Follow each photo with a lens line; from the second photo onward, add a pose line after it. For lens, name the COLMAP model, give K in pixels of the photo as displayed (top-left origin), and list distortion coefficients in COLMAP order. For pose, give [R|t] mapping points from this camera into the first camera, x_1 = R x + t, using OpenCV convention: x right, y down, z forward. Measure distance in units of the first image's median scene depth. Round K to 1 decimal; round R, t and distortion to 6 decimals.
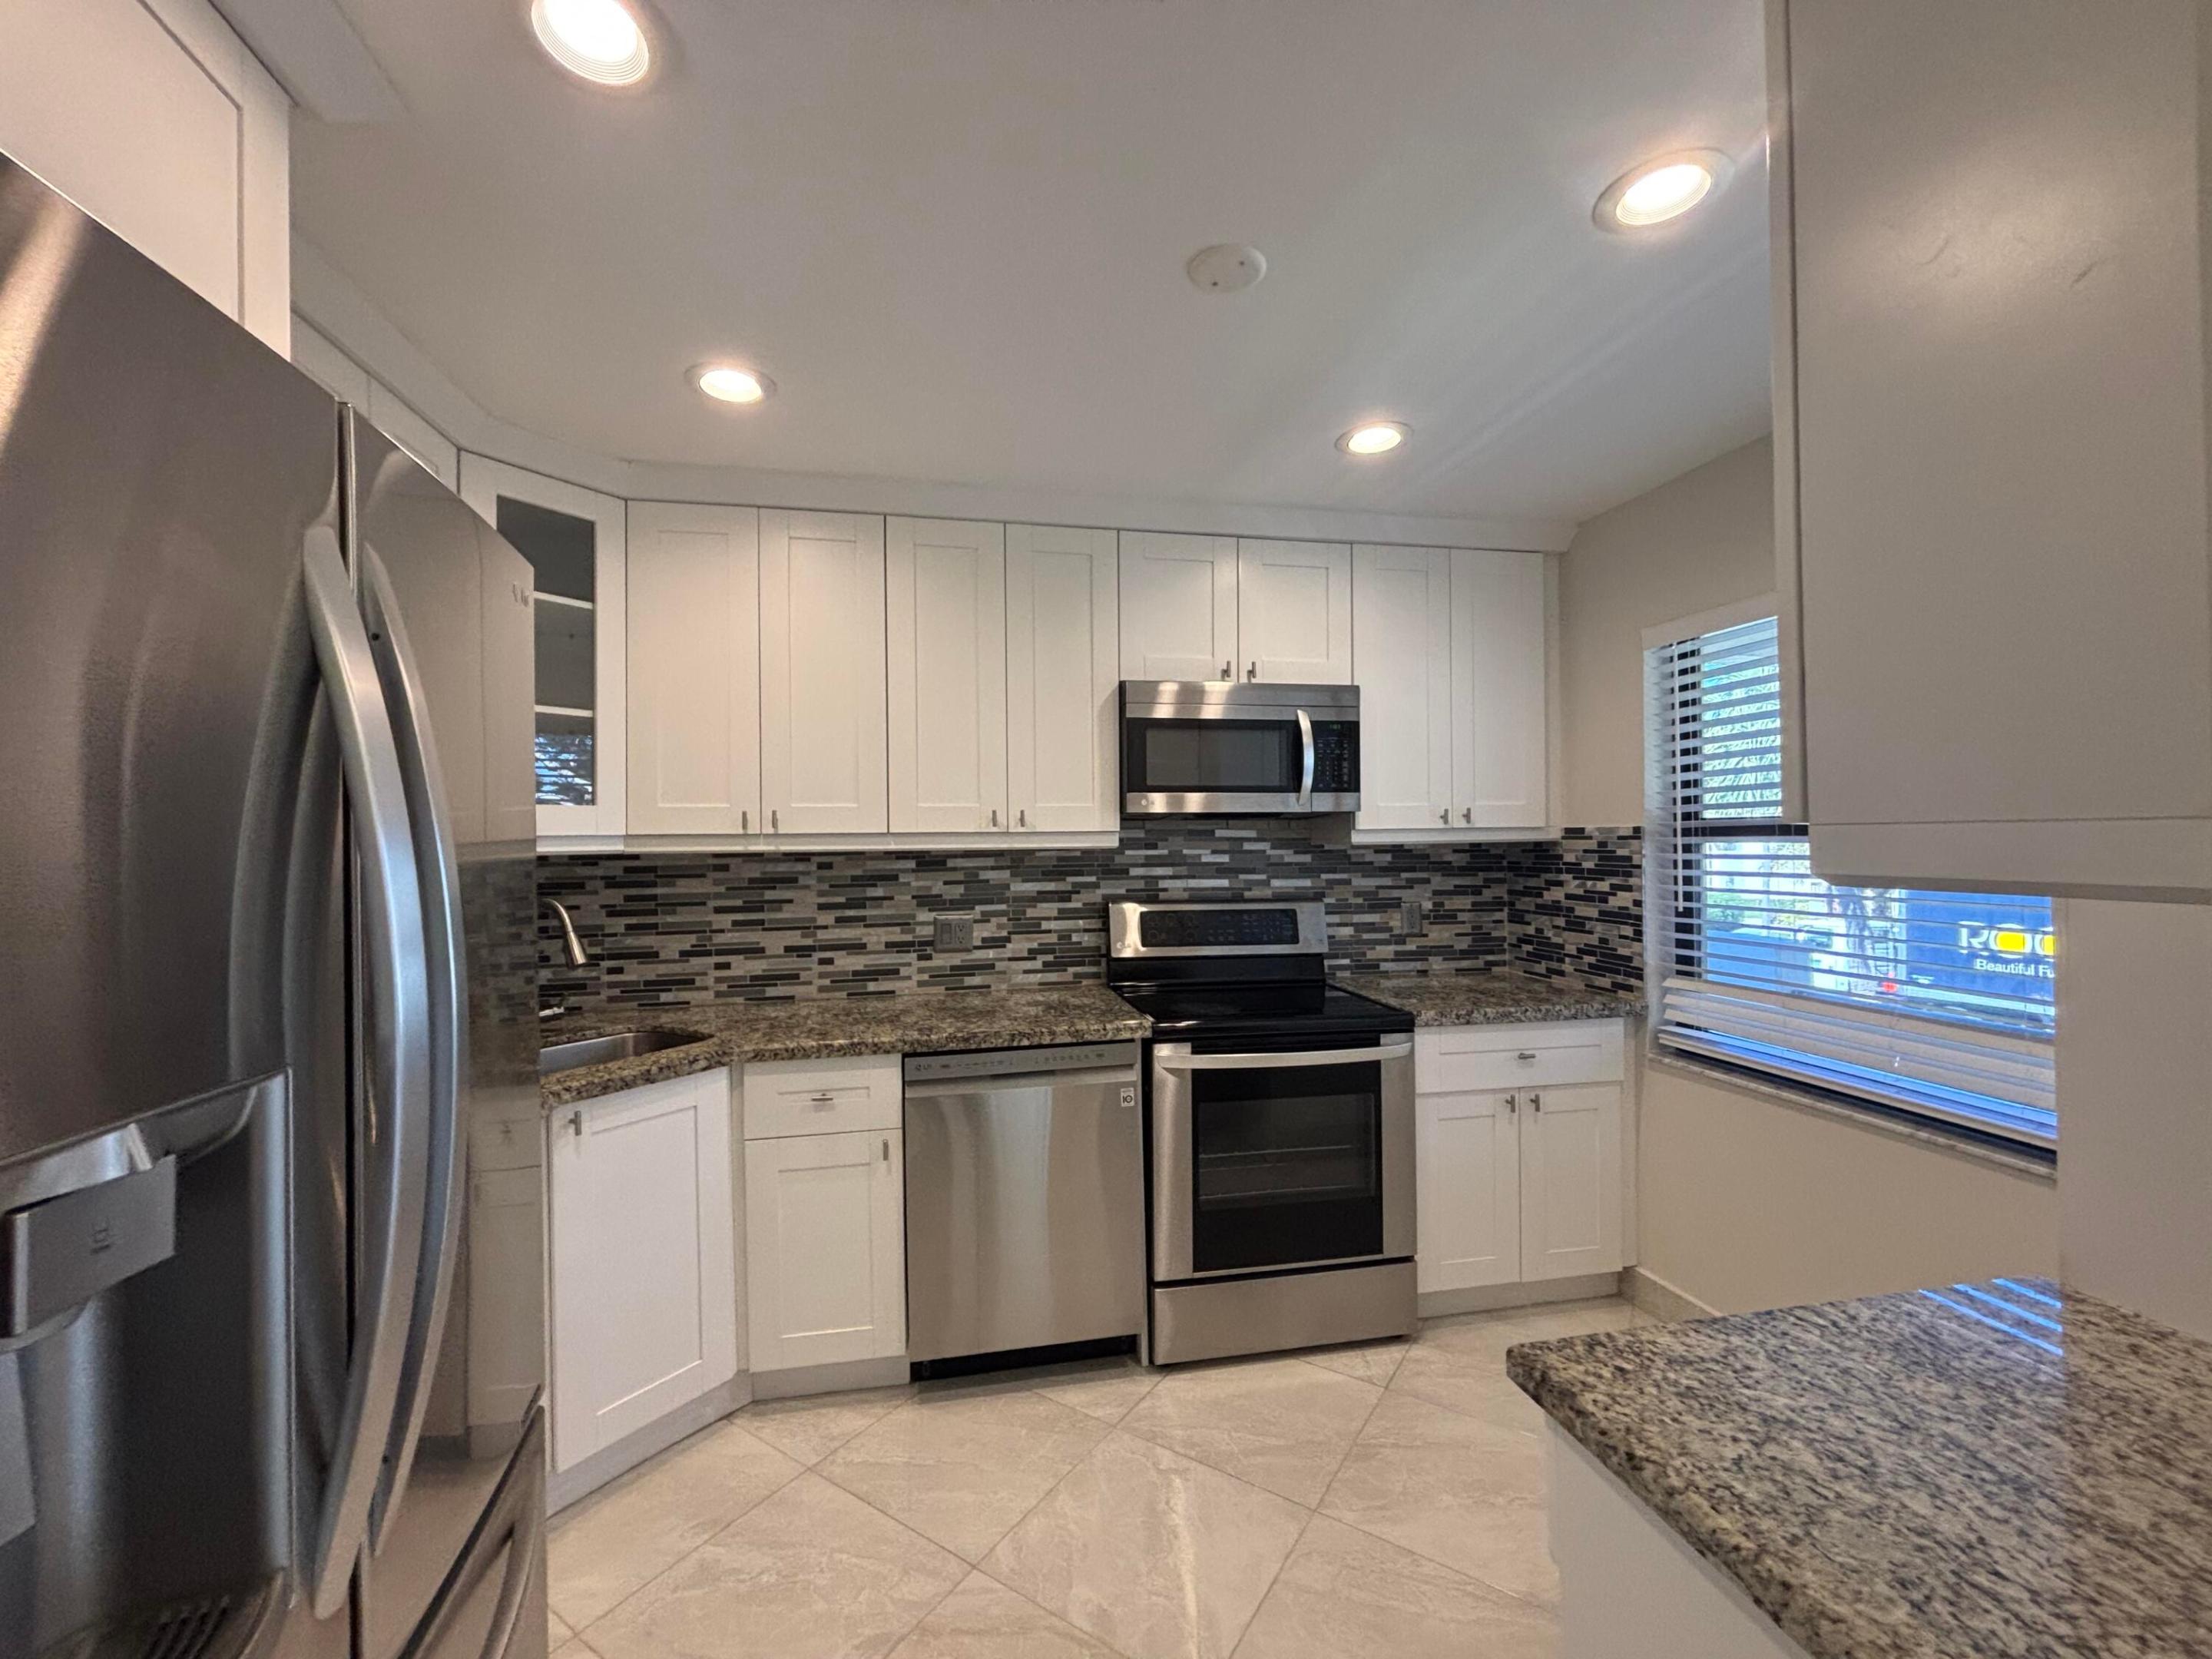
lens RADIAL K [[894.8, 0, 1100.2], [0, 894.8, 832.5], [0, 0, 1]] dist [-0.003257, -0.001062]
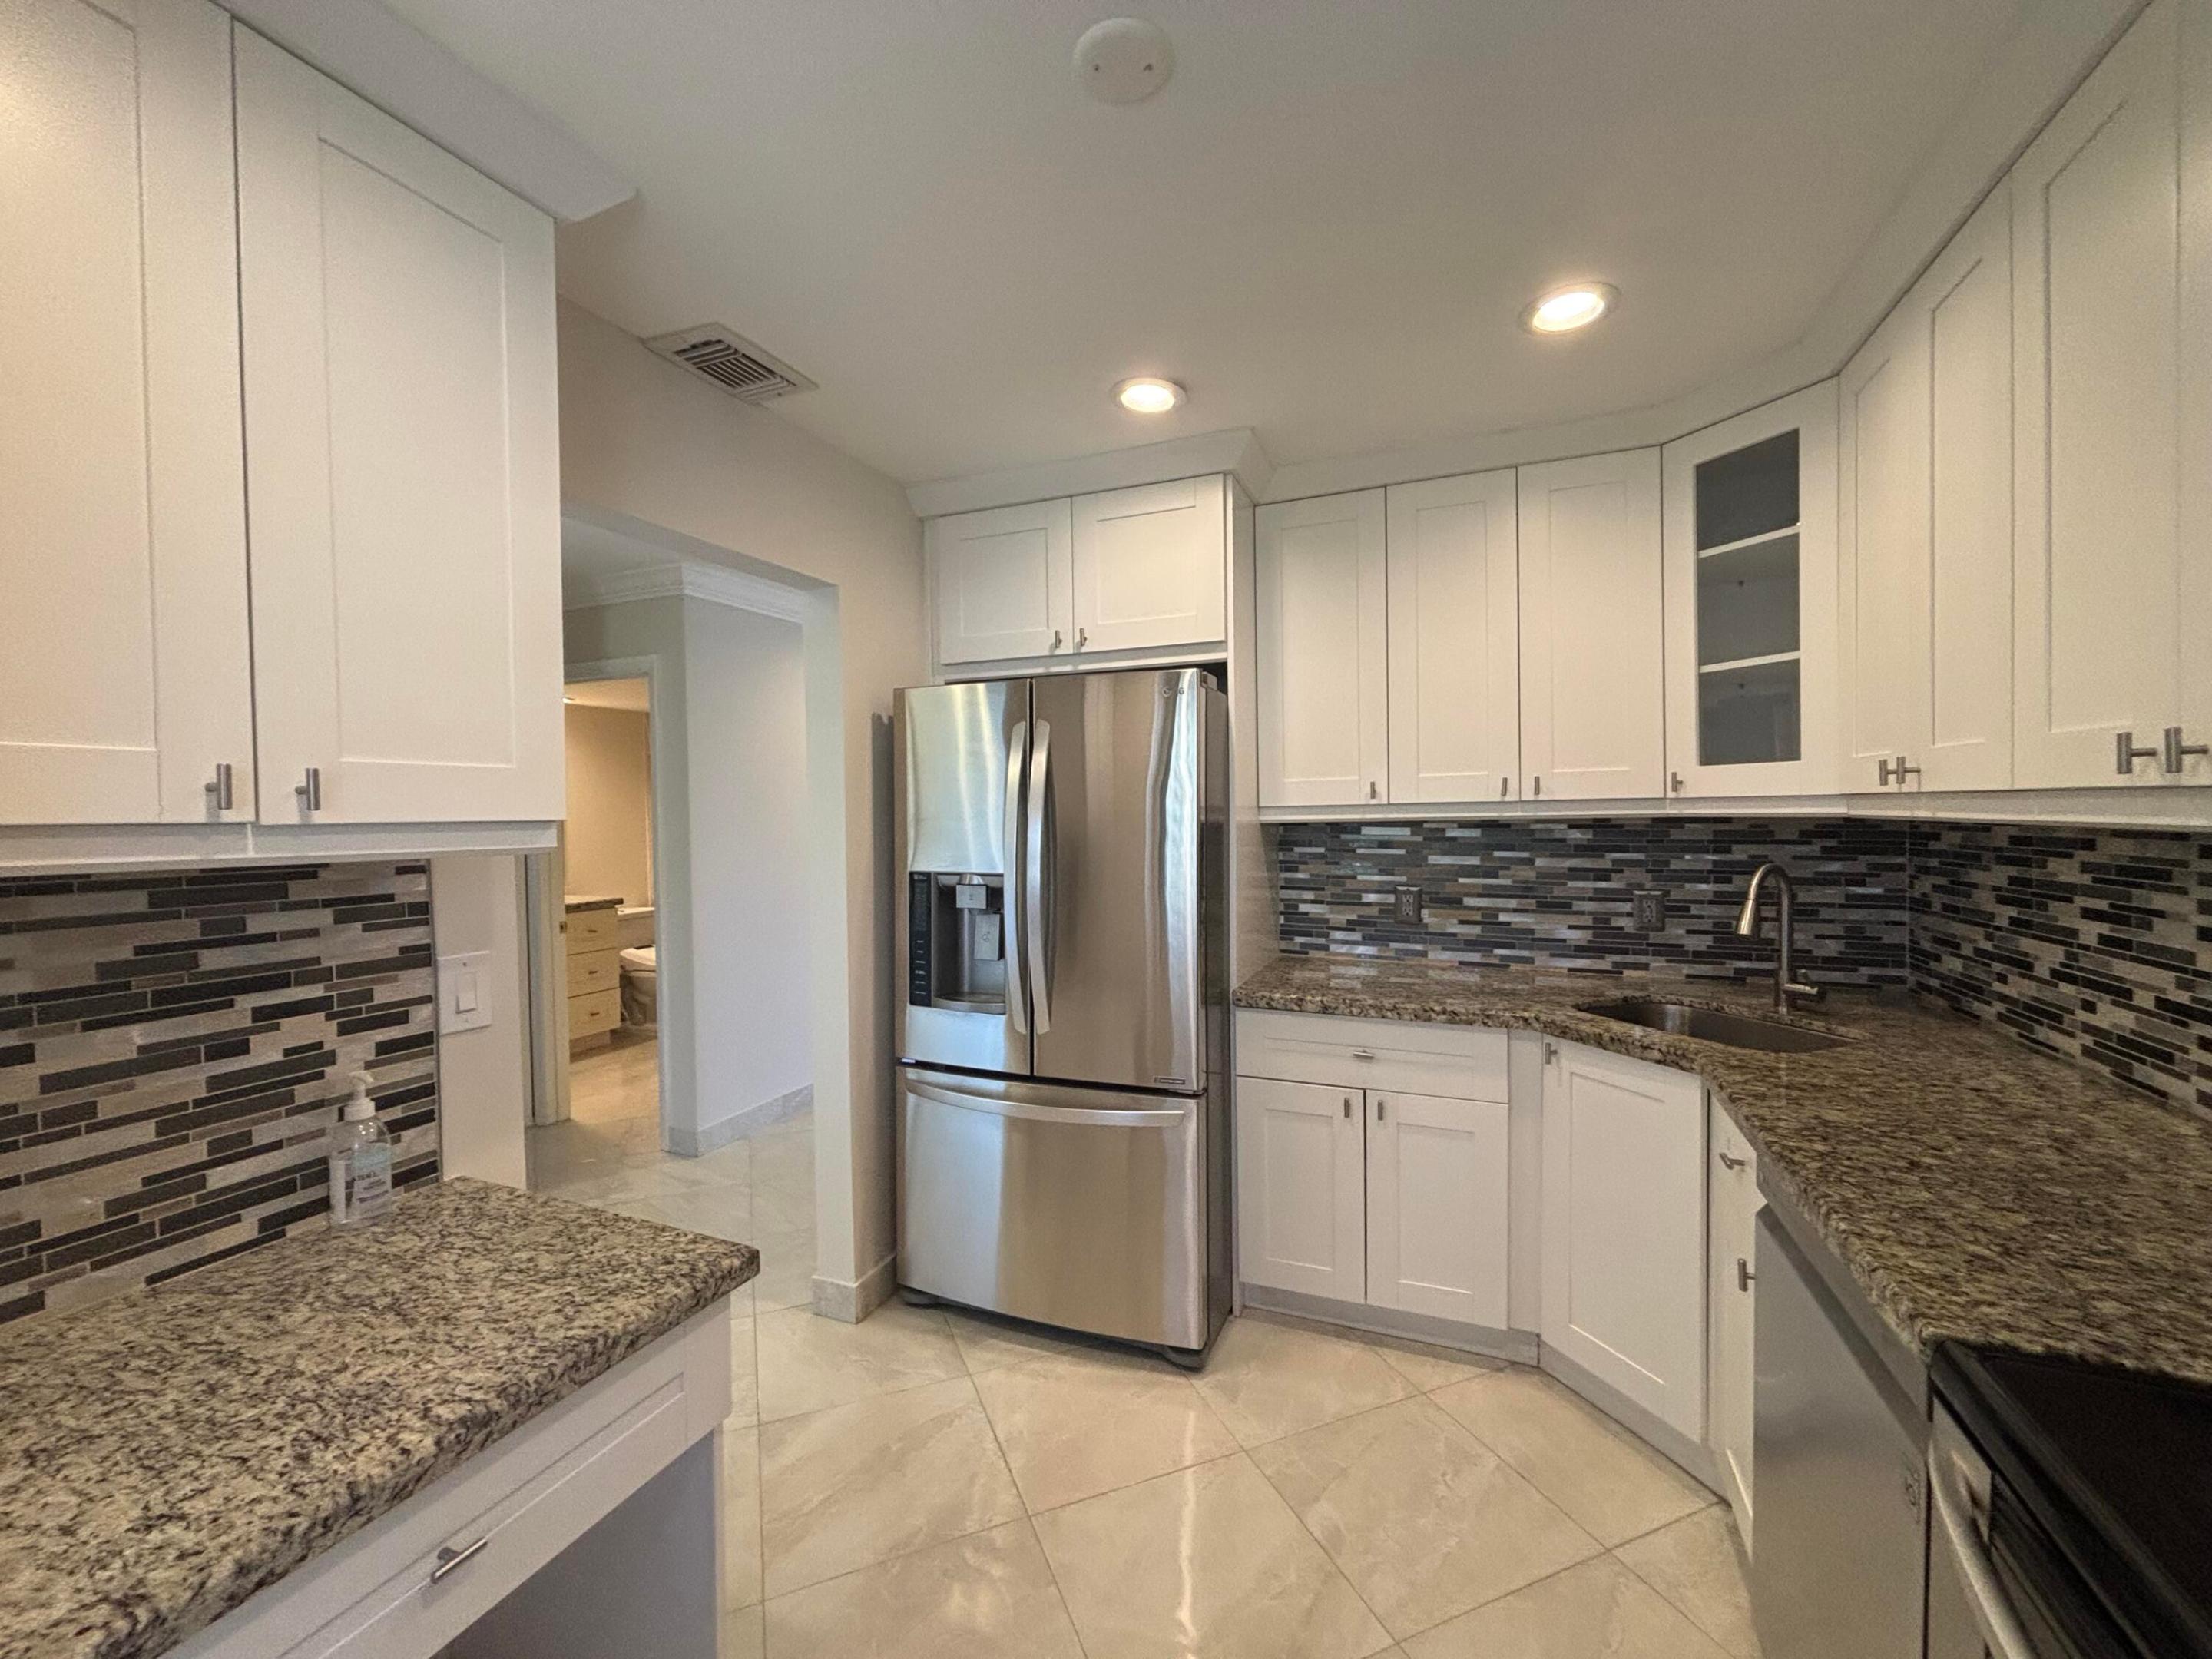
lens RADIAL K [[894.8, 0, 1106.4], [0, 894.8, 826.9], [0, 0, 1]] dist [-0.003257, -0.001062]
pose [[-0.556509, 0.036555, -0.830037, 0.609061], [0.025738, 0.999311, 0.026753, -0.007593], [0.830443, -0.006476, -0.557066, 1.069475]]
